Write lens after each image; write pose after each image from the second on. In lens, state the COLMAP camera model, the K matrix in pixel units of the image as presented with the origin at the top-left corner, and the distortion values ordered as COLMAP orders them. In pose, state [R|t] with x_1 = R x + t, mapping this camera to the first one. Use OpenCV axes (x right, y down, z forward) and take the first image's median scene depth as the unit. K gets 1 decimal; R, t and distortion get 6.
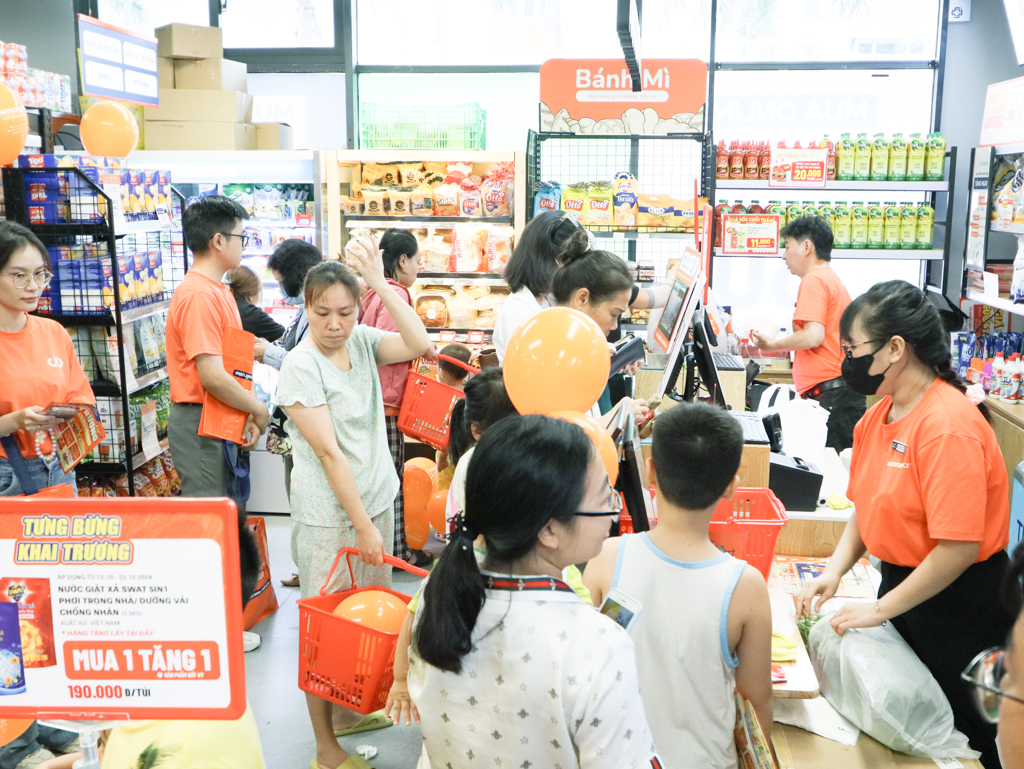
lens RADIAL K [[1105.5, 0, 509.2], [0, 1105.5, 392.8], [0, 0, 1]] dist [0.003097, 0.000000]
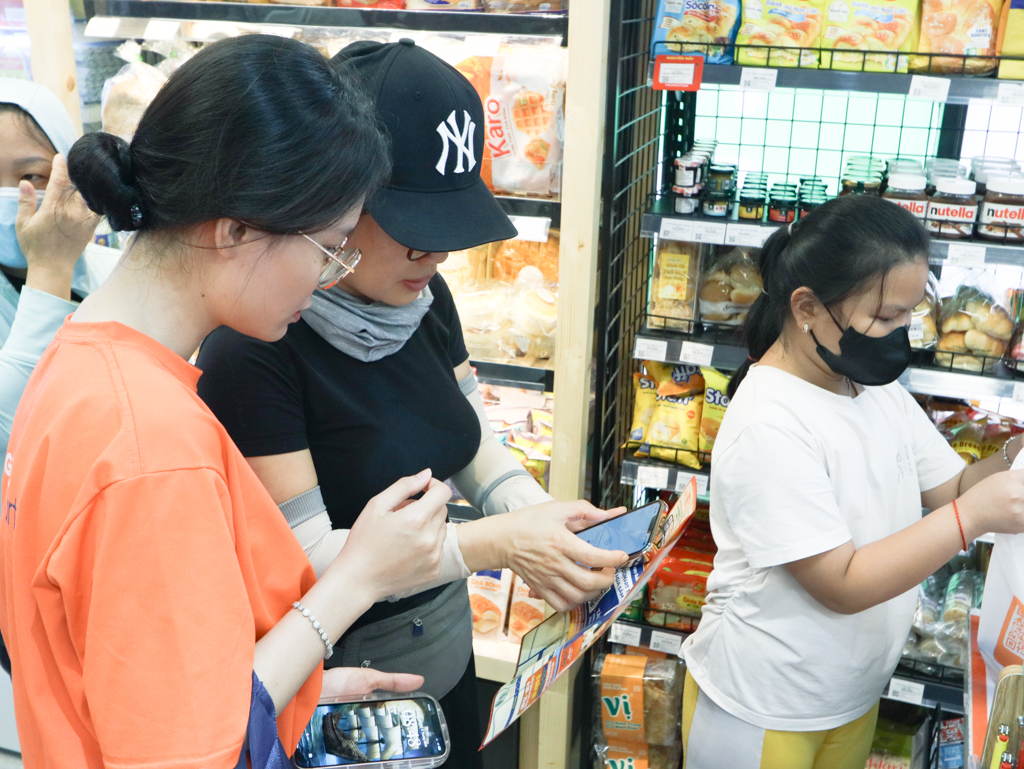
lens RADIAL K [[1105.5, 0, 511.6], [0, 1105.5, 388.2], [0, 0, 1]] dist [0.003097, 0.000000]
pose [[0.980666, 0.082612, -0.177398, 0.047401], [-0.052560, 0.984407, 0.167869, -0.105763], [0.188500, -0.155299, 0.969716, 0.671084]]
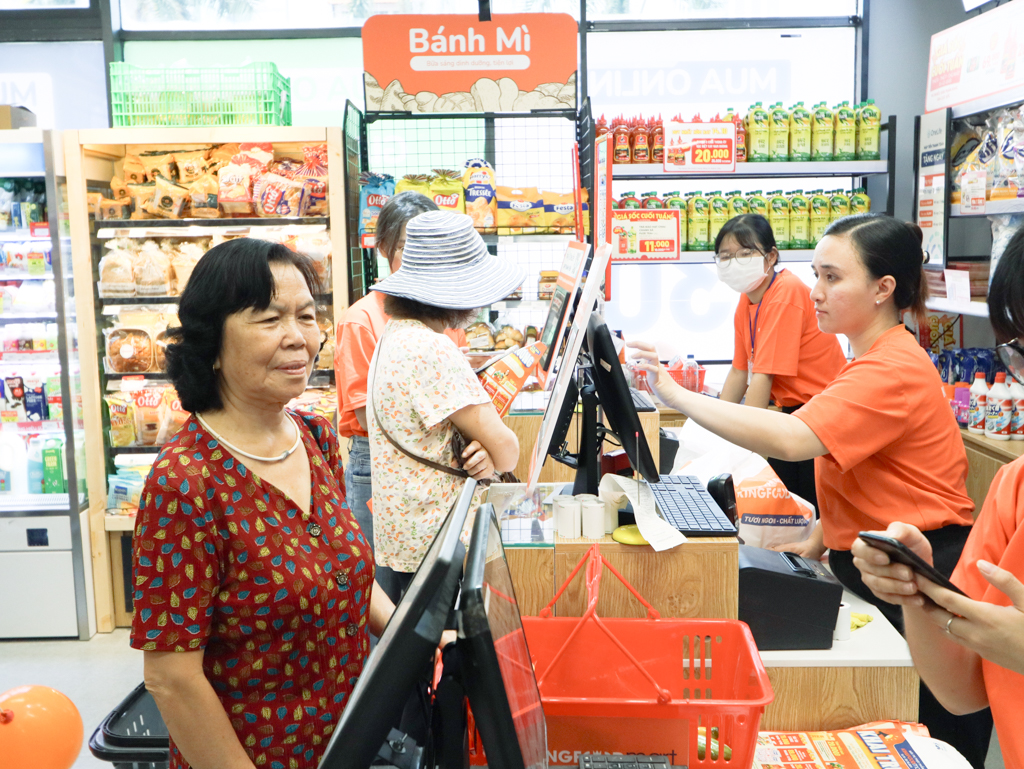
lens RADIAL K [[1105.5, 0, 510.9], [0, 1105.5, 383.9], [0, 0, 1]] dist [0.003097, 0.000000]
pose [[0.992509, -0.039272, 0.115687, 0.033228], [0.045466, 0.997643, -0.051396, -0.004000], [-0.113396, 0.056271, 0.991955, 0.252490]]
